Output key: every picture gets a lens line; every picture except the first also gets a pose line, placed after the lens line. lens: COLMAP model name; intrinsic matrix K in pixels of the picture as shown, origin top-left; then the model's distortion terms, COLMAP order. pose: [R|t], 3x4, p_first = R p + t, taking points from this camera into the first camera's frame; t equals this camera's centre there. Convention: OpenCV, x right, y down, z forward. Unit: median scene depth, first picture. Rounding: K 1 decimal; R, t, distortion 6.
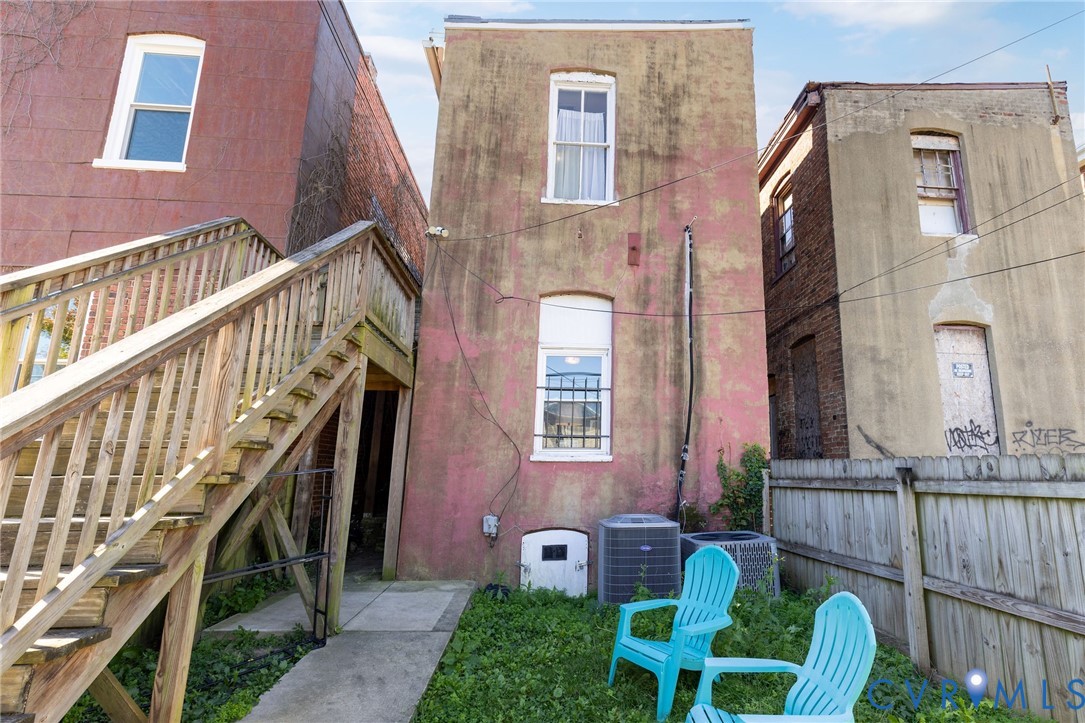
lens RADIAL K [[505.3, 0, 587.5], [0, 505.3, 376.1], [0, 0, 1]] dist [0.002995, -0.000034]
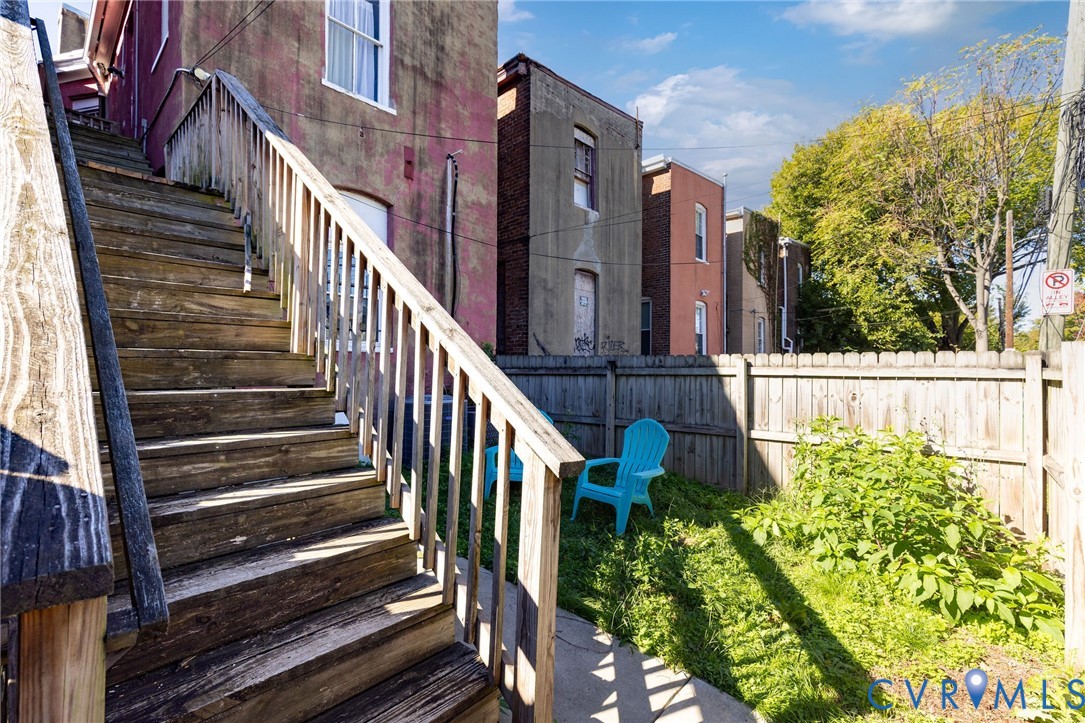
lens RADIAL K [[482.6, 0, 539.7], [0, 482.6, 364.4], [0, 0, 1]] dist [0.001378, -0.000062]
pose [[0.746523, 0.013397, 0.665225, -0.383224], [-0.132991, 0.982626, 0.129455, 0.005427], [-0.651933, -0.185110, 0.735335, -0.039478]]
